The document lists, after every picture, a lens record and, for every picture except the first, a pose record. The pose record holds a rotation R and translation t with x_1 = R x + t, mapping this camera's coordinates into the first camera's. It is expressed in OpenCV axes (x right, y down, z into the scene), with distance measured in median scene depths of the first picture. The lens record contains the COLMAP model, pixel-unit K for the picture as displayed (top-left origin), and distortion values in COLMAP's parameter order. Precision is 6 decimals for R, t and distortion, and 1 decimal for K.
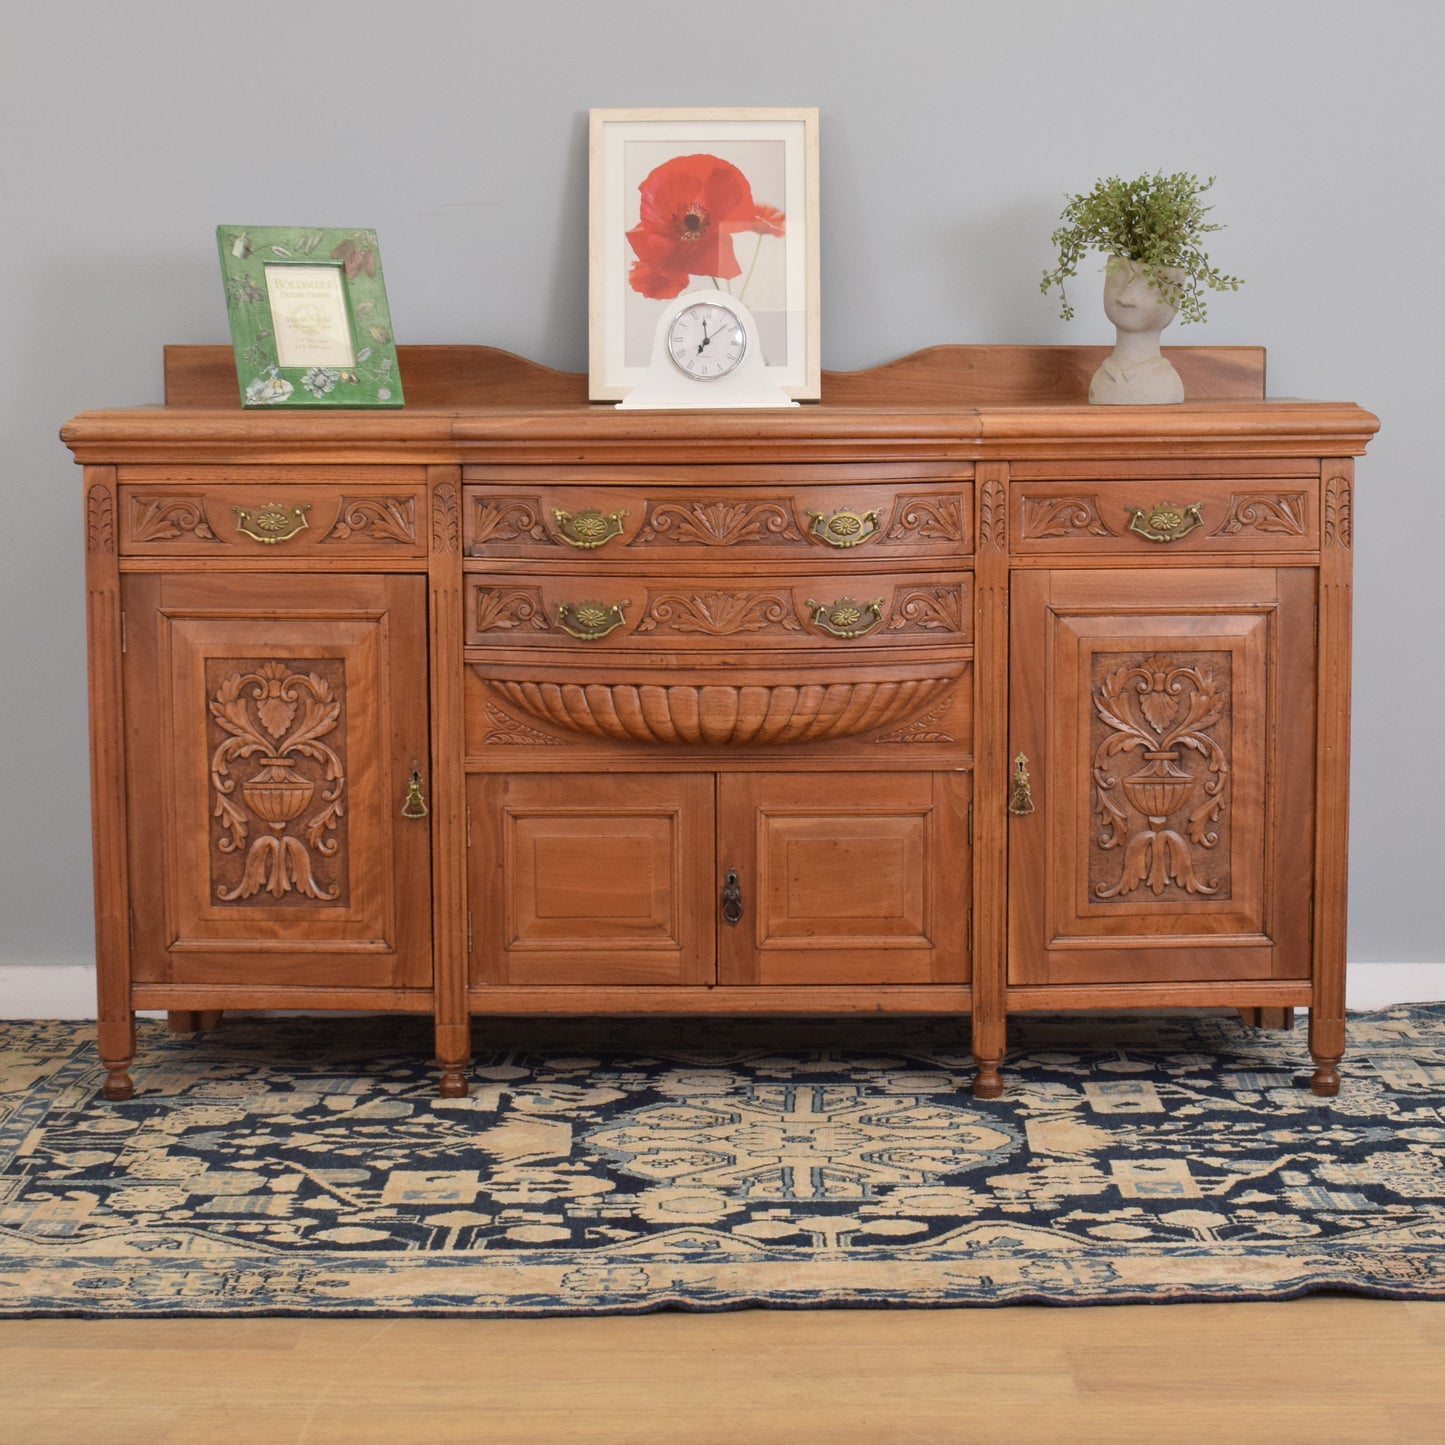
lens RADIAL K [[3188.6, 0, 726.2], [0, 3188.6, 698.9], [0, 0, 1]] dist [-0.047067, -0.053874]
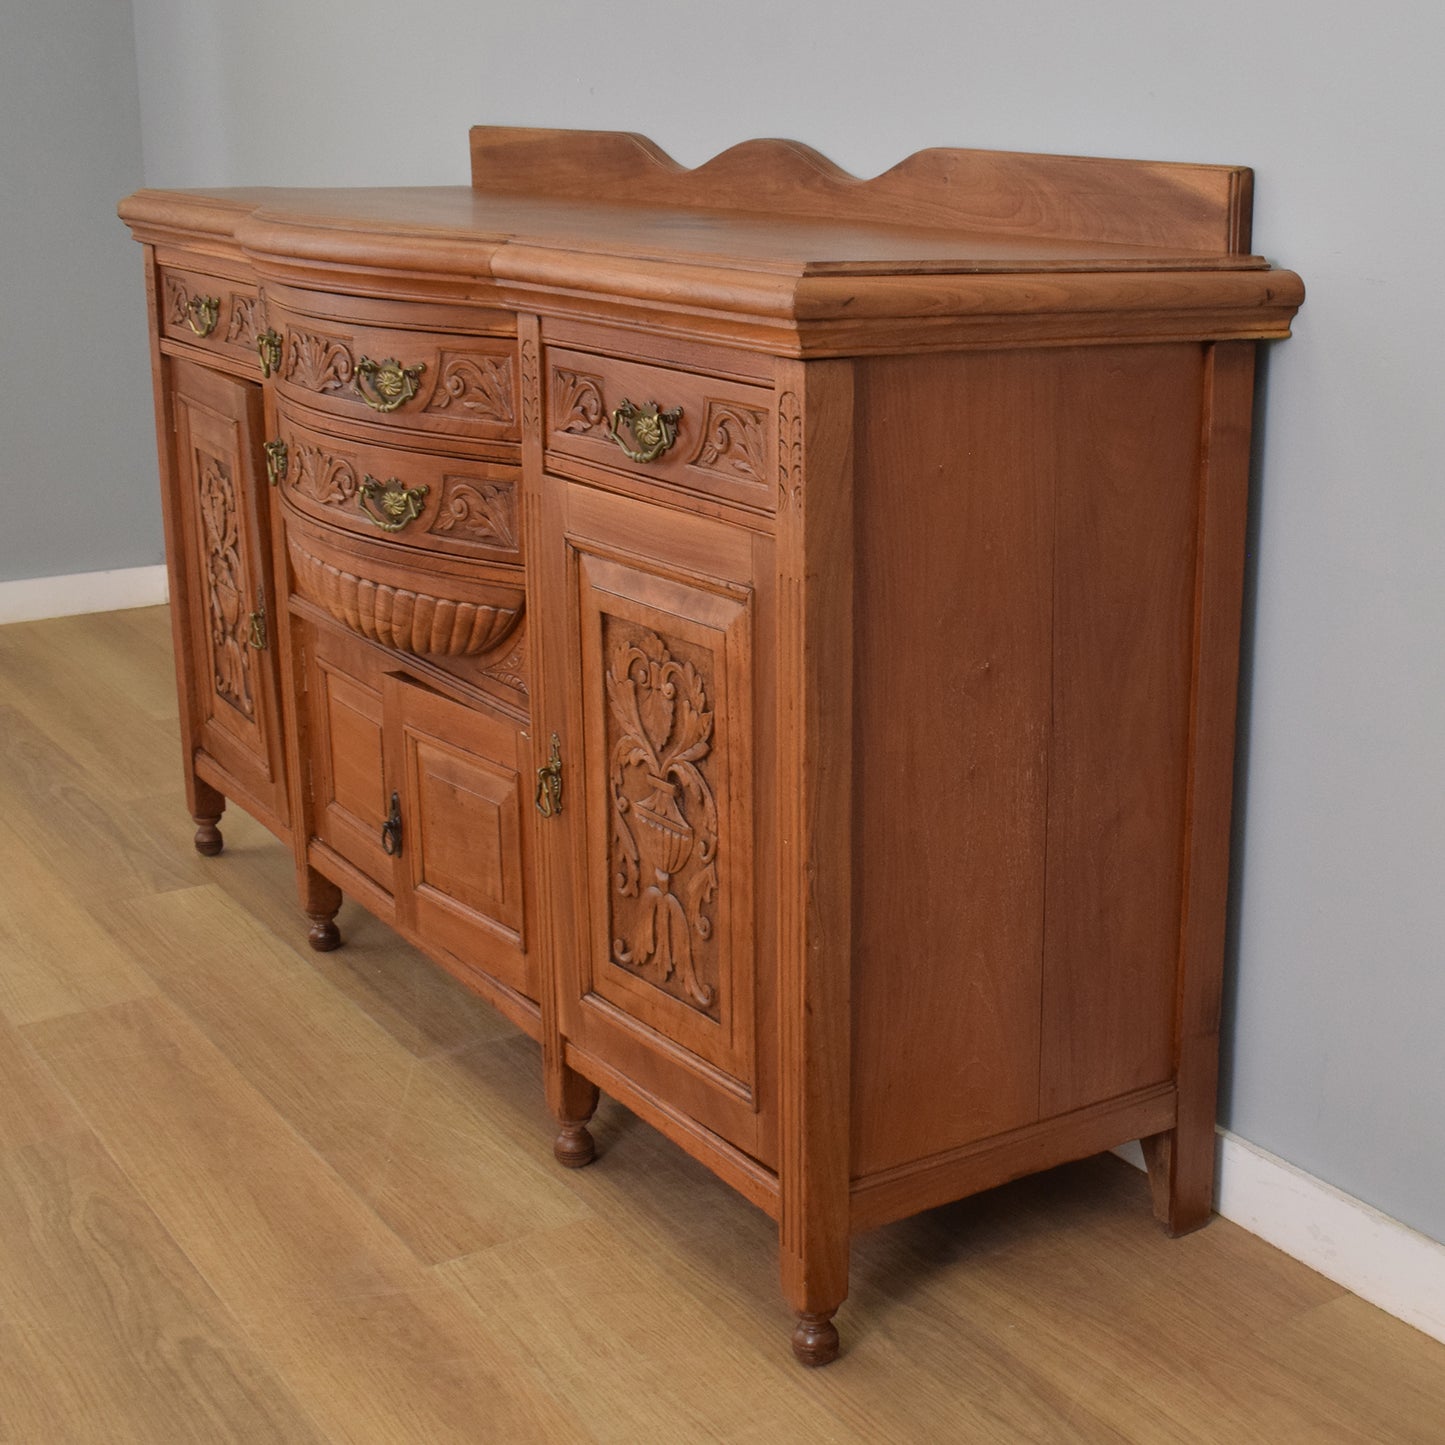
lens RADIAL K [[2196.6, 0, 1062.3], [0, 2196.6, 745.4], [0, 0, 1]] dist [-0.110864, 0.047078]
pose [[0.625269, 0.236523, -0.743704, 0.528018], [-0.118084, 0.970668, 0.209426, -0.095567], [0.771424, -0.043128, 0.634858, 0.781029]]
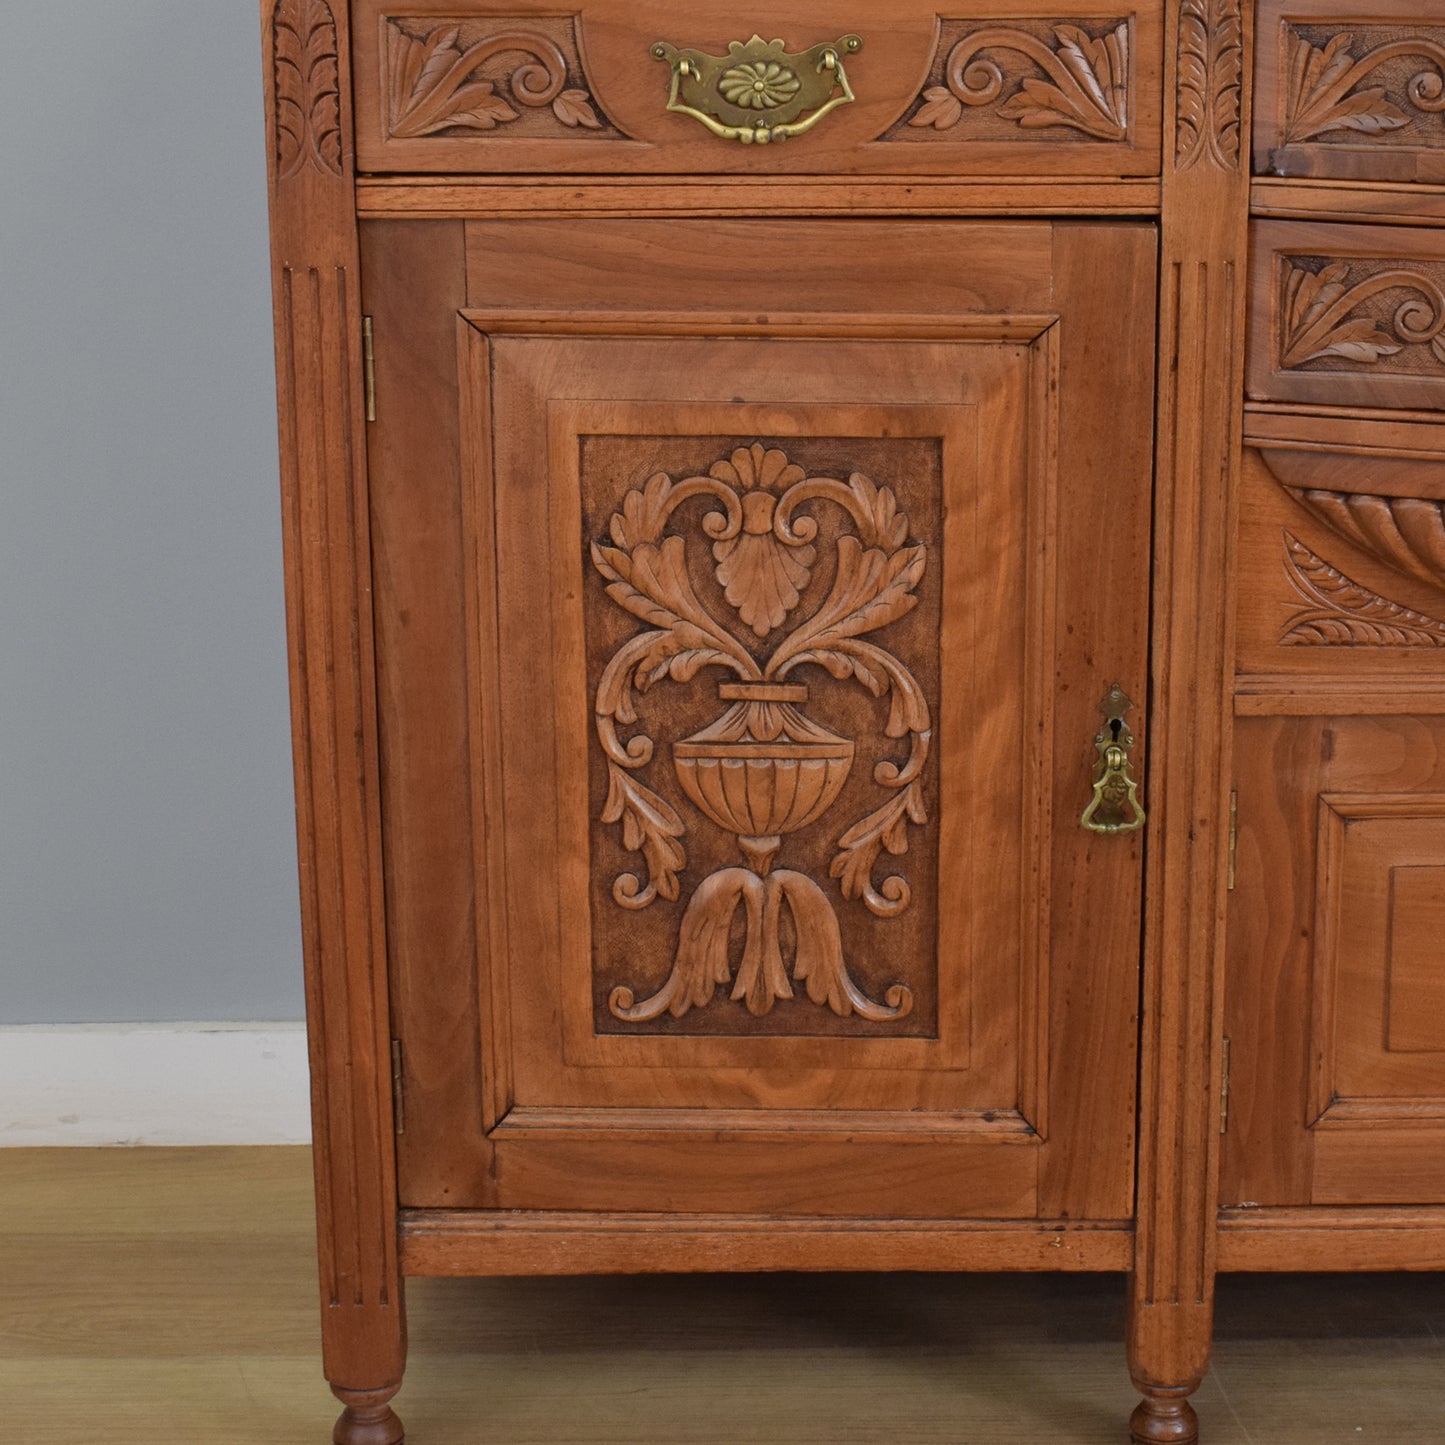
lens RADIAL K [[3616.8, 0, 791.3], [0, 3616.8, 723.1], [0, 0, 1]] dist [-0.029042, -0.229483]
pose [[0.999786, -0.006570, 0.019635, -0.147270], [0.003013, 0.984389, 0.175979, -0.056403], [-0.020485, -0.175882, 0.984198, 0.557793]]
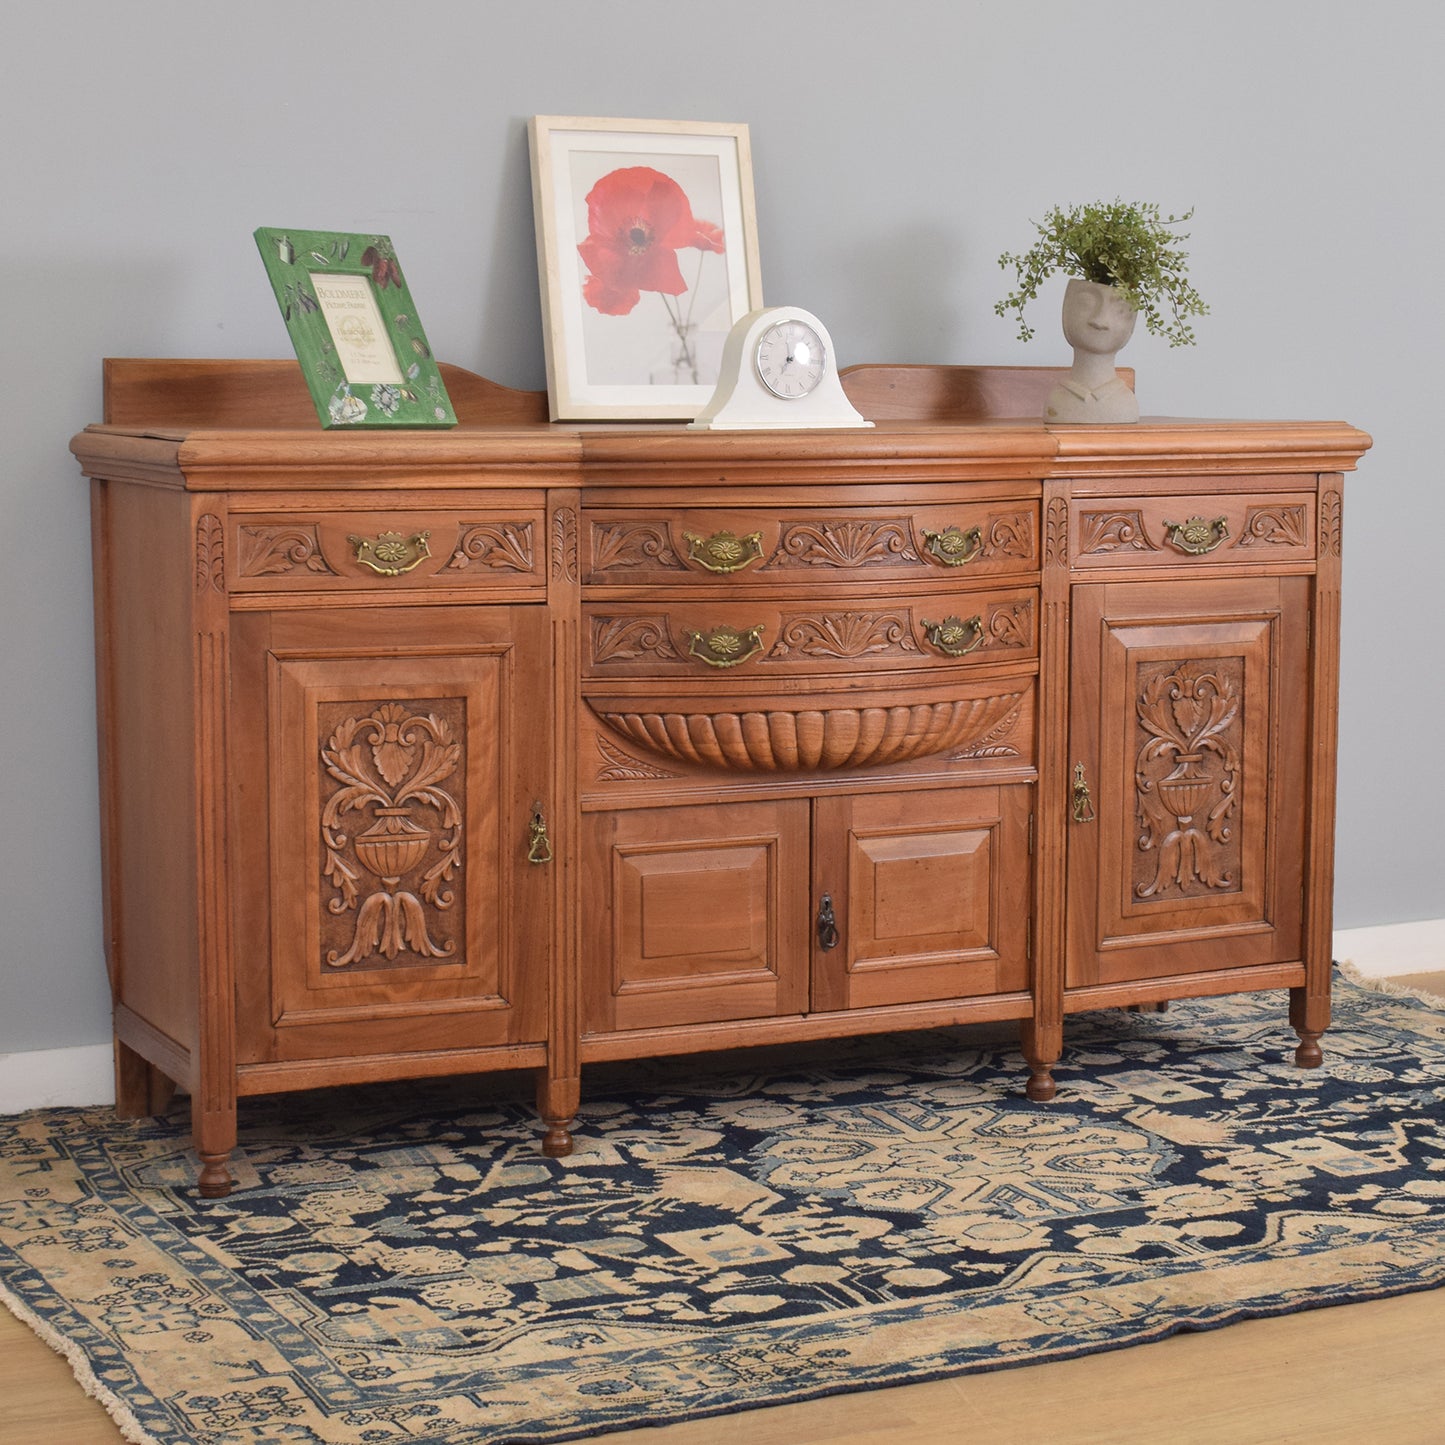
lens RADIAL K [[3099.7, 0, 722.5], [0, 3099.7, 722.5], [0, 0, 1]] dist [-0.038923, -0.080548]
pose [[0.896752, -0.043708, 0.440370, -0.452553], [0.041248, 0.999034, 0.015160, -0.015850], [-0.440607, 0.004570, 0.897688, 0.153081]]
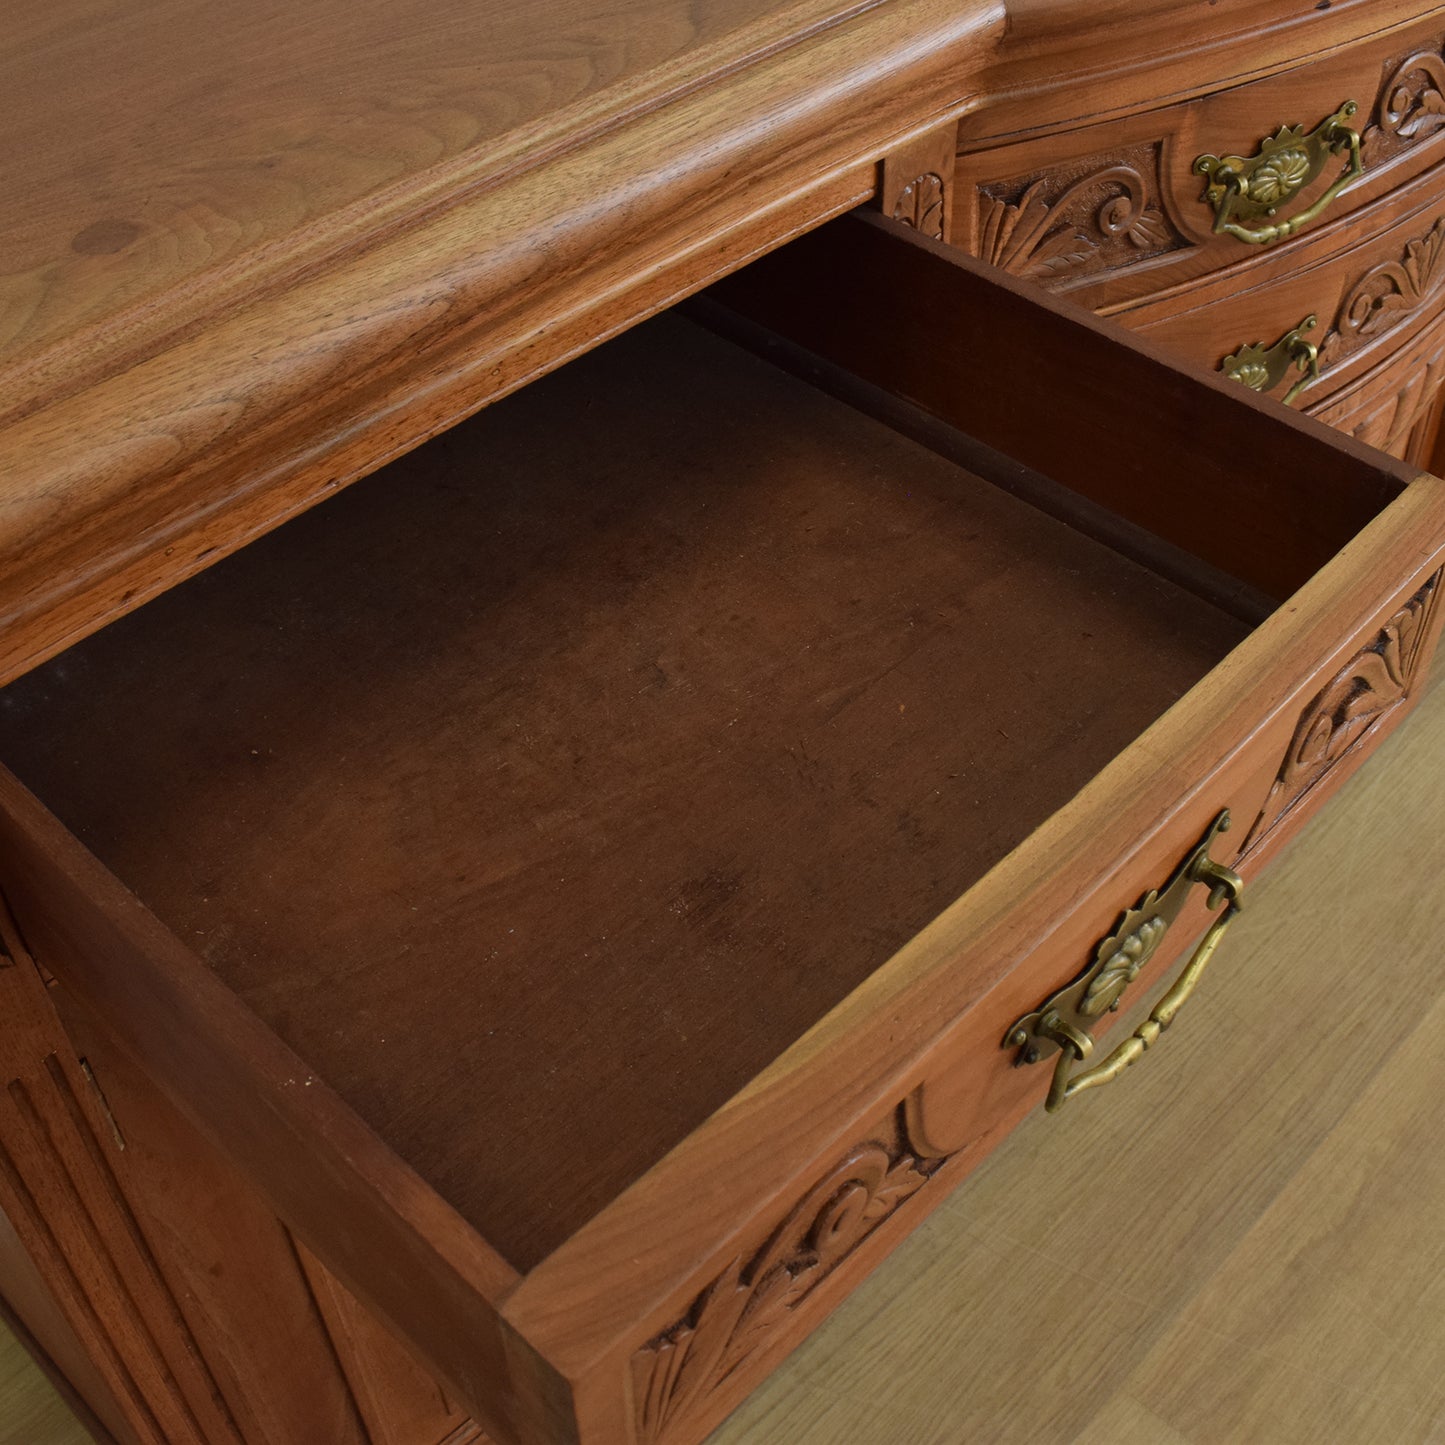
lens RADIAL K [[1825.2, 0, 723.9], [0, 1825.2, 663.6], [0, 0, 1]] dist [-0.106645, 0.003600]
pose [[0.692394, -0.500301, 0.519894, -0.213857], [0.108353, 0.784481, 0.610614, -0.138187], [-0.713338, -0.366453, 0.597379, 0.889606]]
